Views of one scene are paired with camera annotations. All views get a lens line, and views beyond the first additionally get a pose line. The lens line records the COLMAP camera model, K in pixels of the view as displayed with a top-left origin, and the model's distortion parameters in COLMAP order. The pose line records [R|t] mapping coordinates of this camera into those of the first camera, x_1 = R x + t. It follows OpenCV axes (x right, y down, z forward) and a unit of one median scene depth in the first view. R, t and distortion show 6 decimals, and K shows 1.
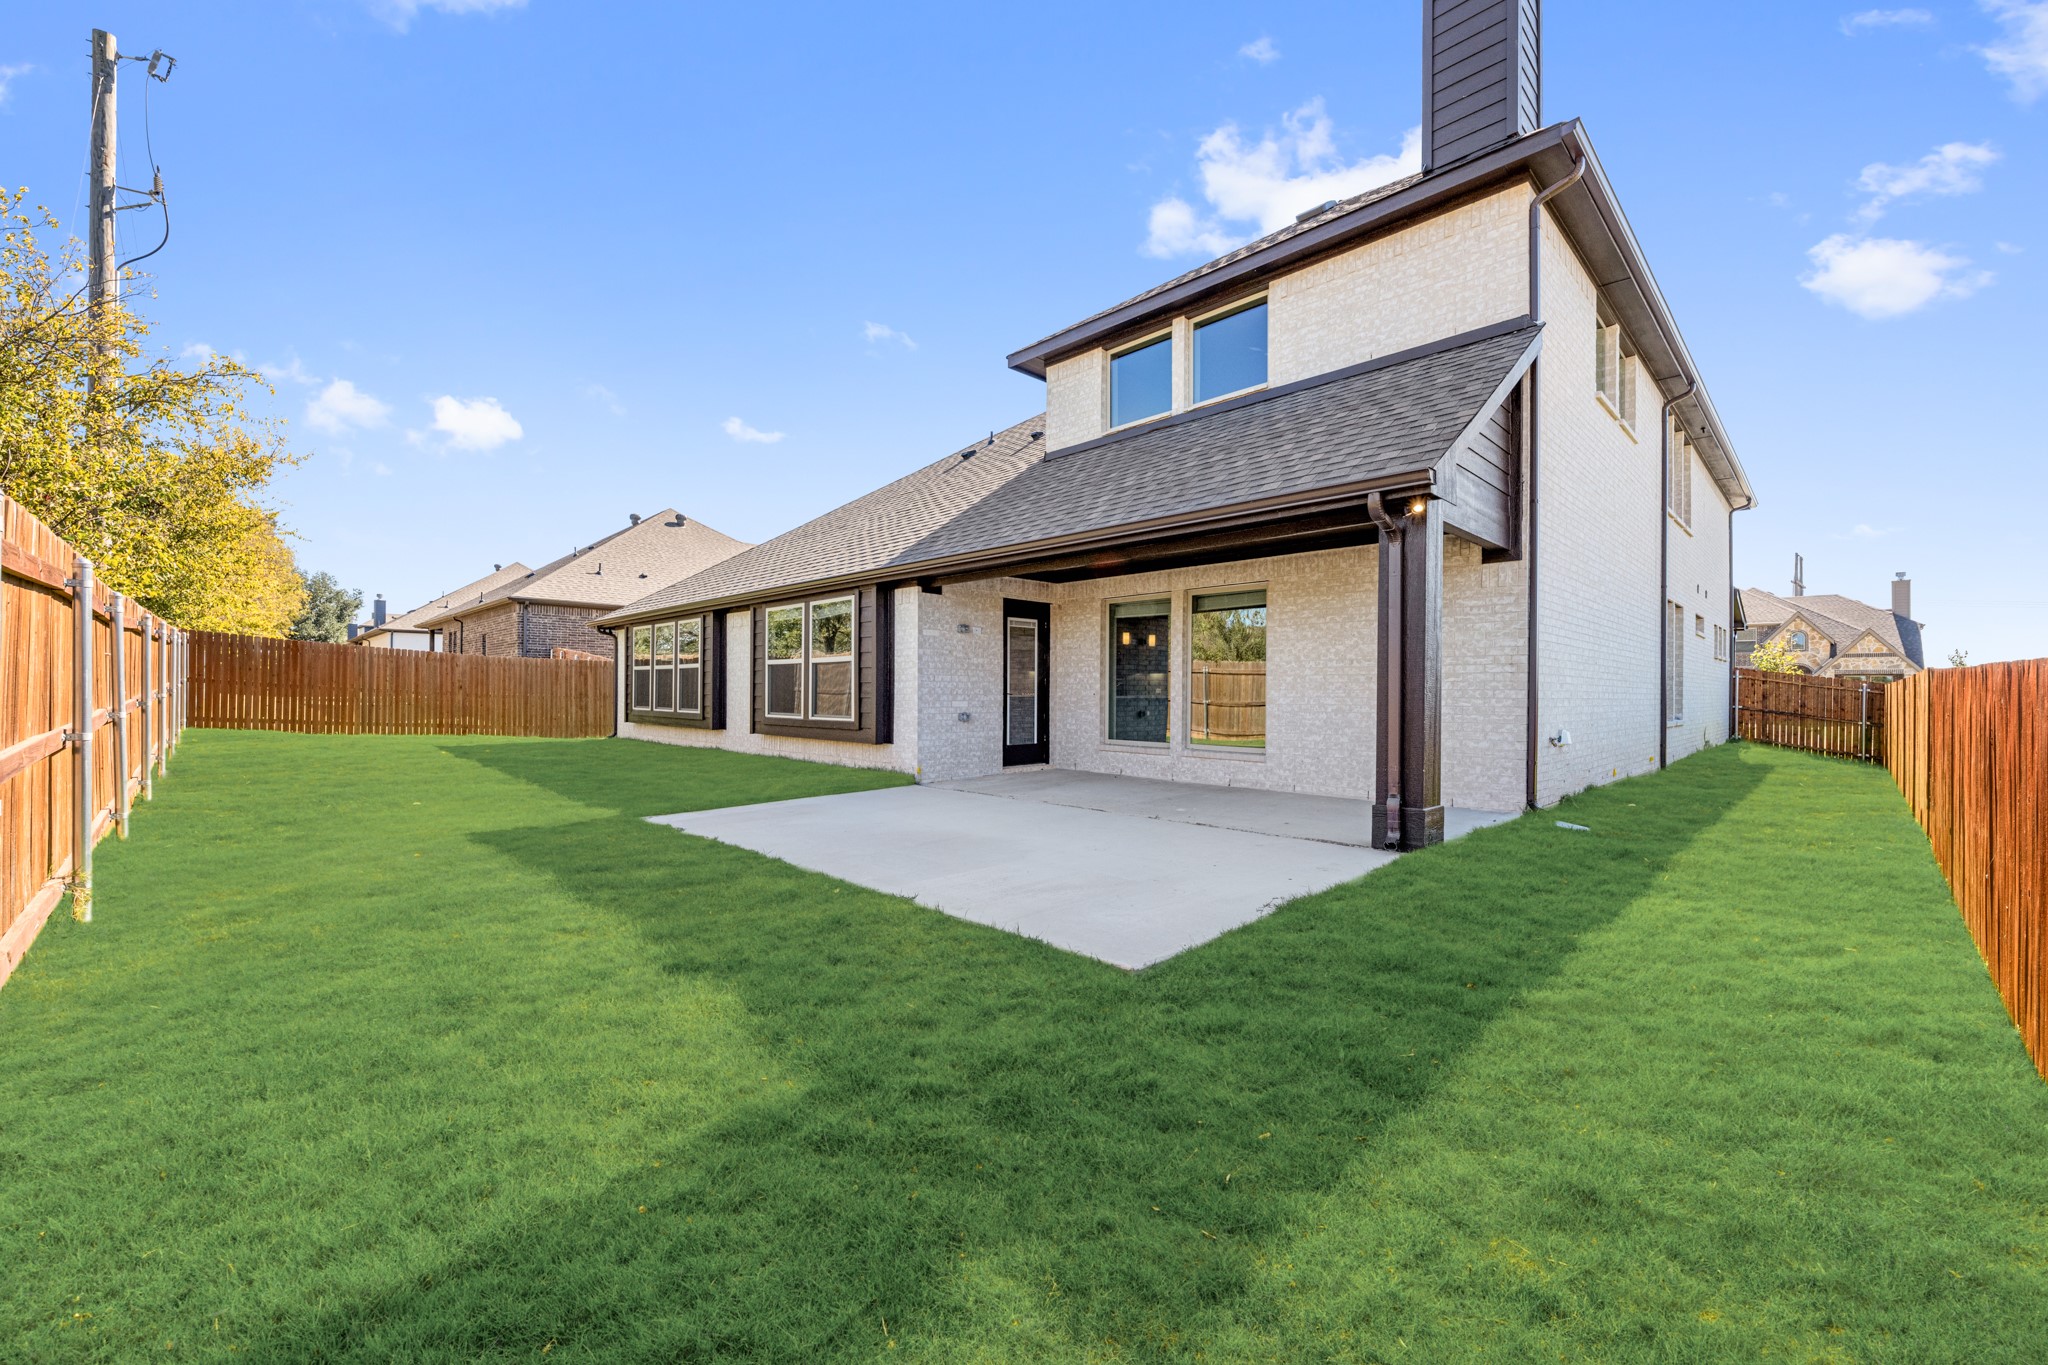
lens RADIAL K [[822.0, 0, 1023.3], [0, 822.0, 697.3], [0, 0, 1]] dist [0.001135, 0.000012]
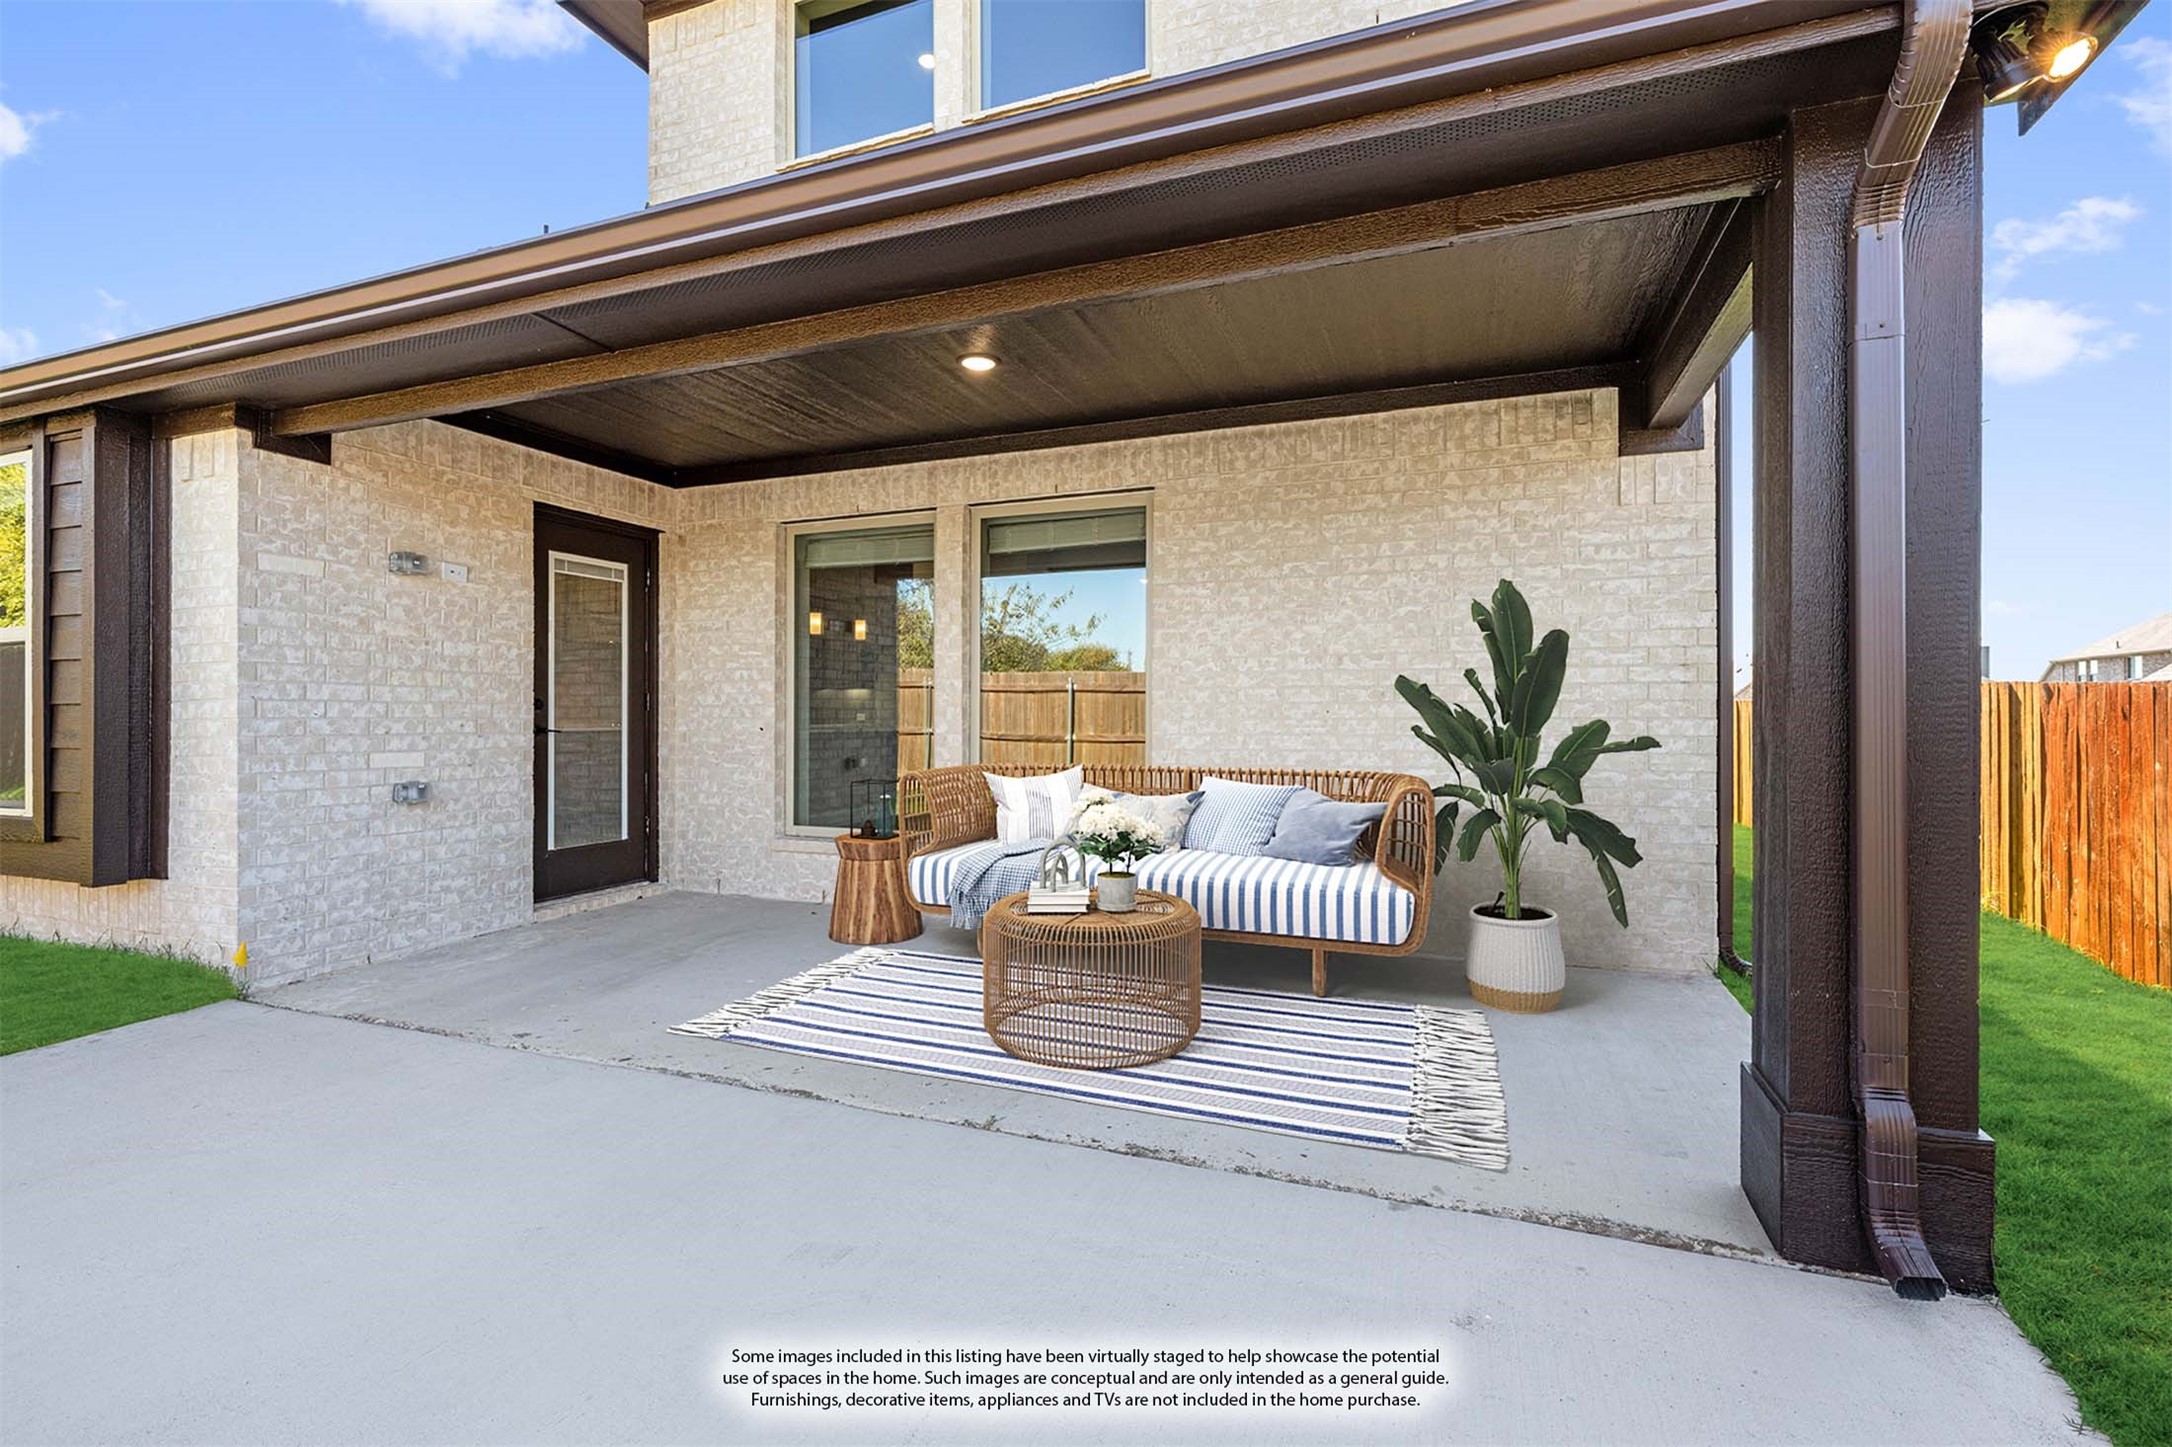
lens RADIAL K [[983.8, 0, 1081.5], [0, 983.8, 714.4], [0, 0, 1]] dist [0.000172, 0.000131]
pose [[0.913863, -0.004753, 0.405994, 0.027951], [0.007648, 0.999956, -0.005506, -0.008057], [-0.405950, 0.008137, 0.913859, 0.451583]]
